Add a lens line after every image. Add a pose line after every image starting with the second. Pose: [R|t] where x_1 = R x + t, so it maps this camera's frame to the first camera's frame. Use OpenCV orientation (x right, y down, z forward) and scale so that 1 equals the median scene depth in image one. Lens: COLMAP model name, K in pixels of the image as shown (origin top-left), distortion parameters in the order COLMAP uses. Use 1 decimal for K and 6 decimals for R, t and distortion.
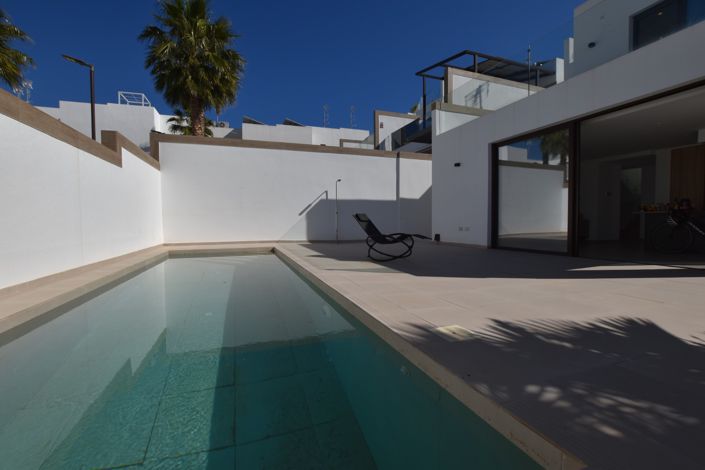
lens RADIAL K [[301.2, 0, 351.0], [0, 301.2, 228.6], [0, 0, 1]] dist [-0.004381, -0.000368]
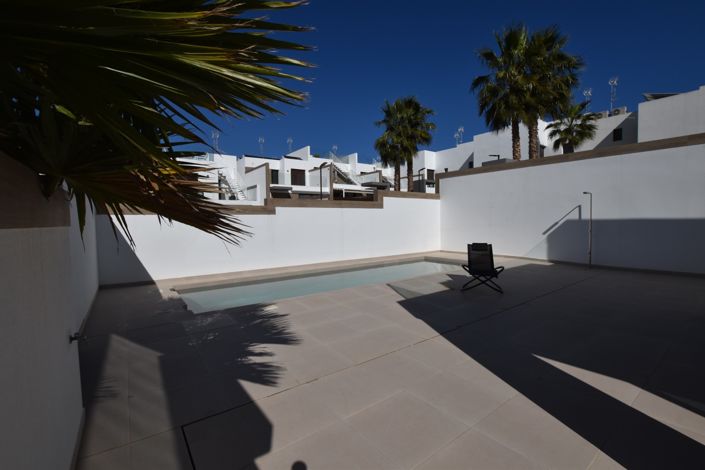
lens RADIAL K [[301.2, 0, 351.0], [0, 301.2, 228.6], [0, 0, 1]] dist [-0.004381, -0.000368]
pose [[0.280873, 0.048852, -0.958501, 0.531683], [-0.035335, 0.998553, 0.040539, -0.081410], [0.959094, 0.022482, 0.282192, 0.169701]]
